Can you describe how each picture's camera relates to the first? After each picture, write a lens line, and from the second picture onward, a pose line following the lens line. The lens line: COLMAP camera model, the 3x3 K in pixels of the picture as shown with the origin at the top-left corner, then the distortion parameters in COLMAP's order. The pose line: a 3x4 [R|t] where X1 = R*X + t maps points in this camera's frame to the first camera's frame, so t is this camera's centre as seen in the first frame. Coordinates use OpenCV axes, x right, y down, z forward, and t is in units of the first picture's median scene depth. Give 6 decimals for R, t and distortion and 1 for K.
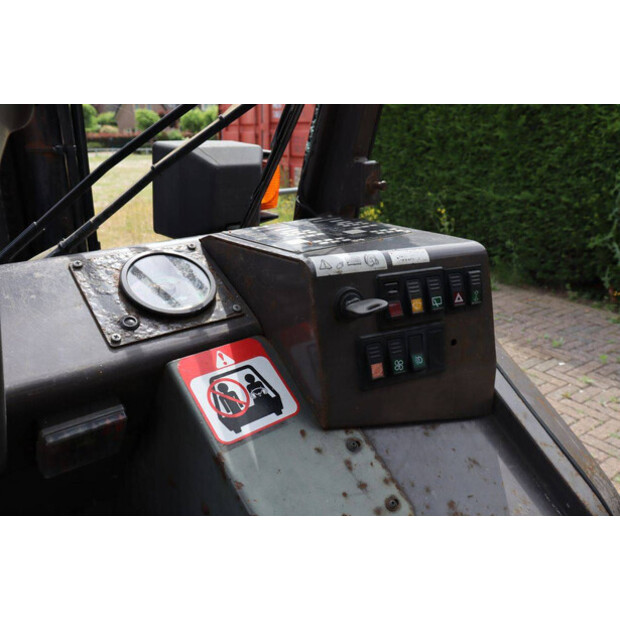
lens RADIAL K [[531.2, 0, 307.6], [0, 531.2, 310.8], [0, 0, 1]] dist [-0.157910, 0.155536]
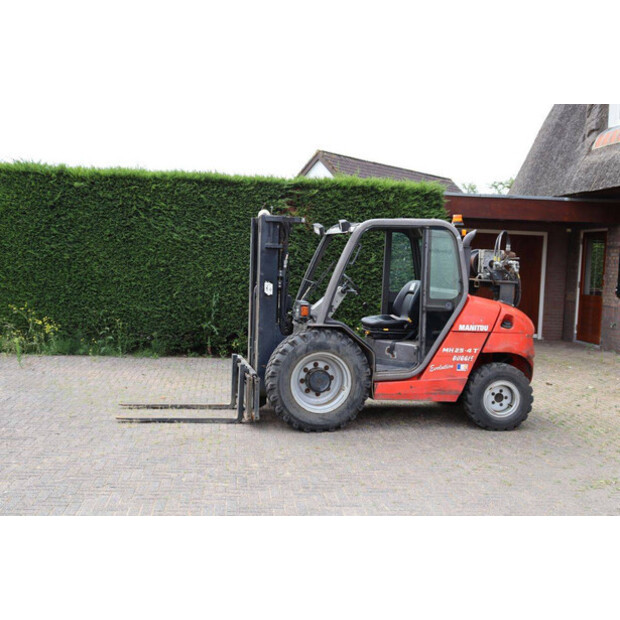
lens RADIAL K [[718.7, 0, 308.0], [0, 718.7, 307.7], [0, 0, 1]] dist [-0.017669, 0.052861]
pose [[0.481665, -0.044006, 0.875250, -1.818305], [0.245488, 0.965528, -0.086552, 0.156159], [-0.841270, 0.256552, 0.475864, -0.795093]]
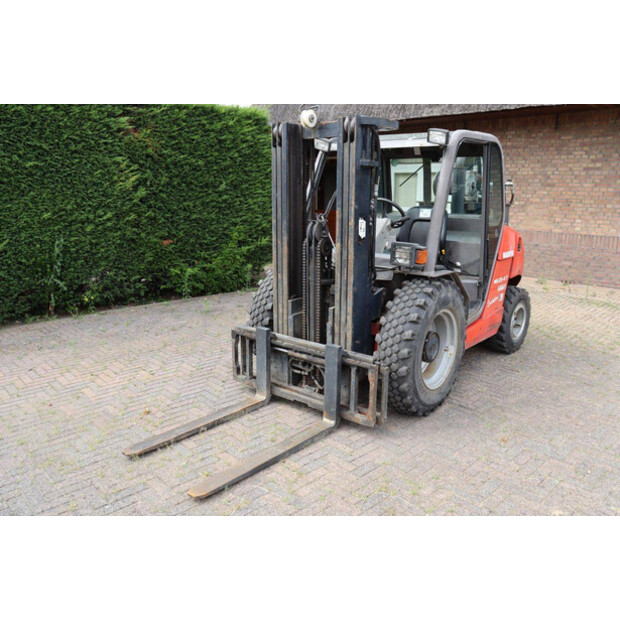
lens RADIAL K [[506.2, 0, 312.1], [0, 506.2, 302.7], [0, 0, 1]] dist [-0.179865, 0.172274]
pose [[-0.161489, -0.214095, 0.963372, -1.107269], [0.312196, 0.914968, 0.255671, -0.201606], [-0.936192, 0.342049, -0.080917, 0.332622]]
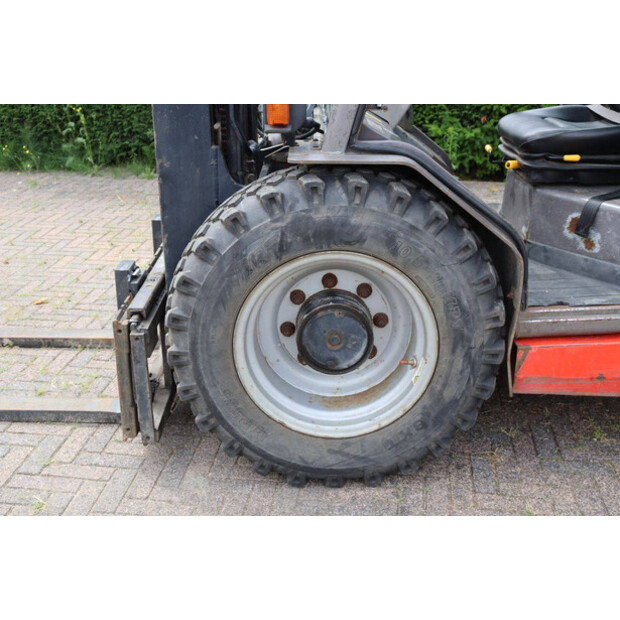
lens RADIAL K [[750.9, 0, 308.4], [0, 750.9, 309.5], [0, 0, 1]] dist [0.012151, 0.047781]
pose [[0.655668, -0.276634, 0.702548, -0.672077], [0.241055, 0.958466, 0.152435, 0.069575], [-0.715537, 0.069406, 0.695119, -0.317597]]
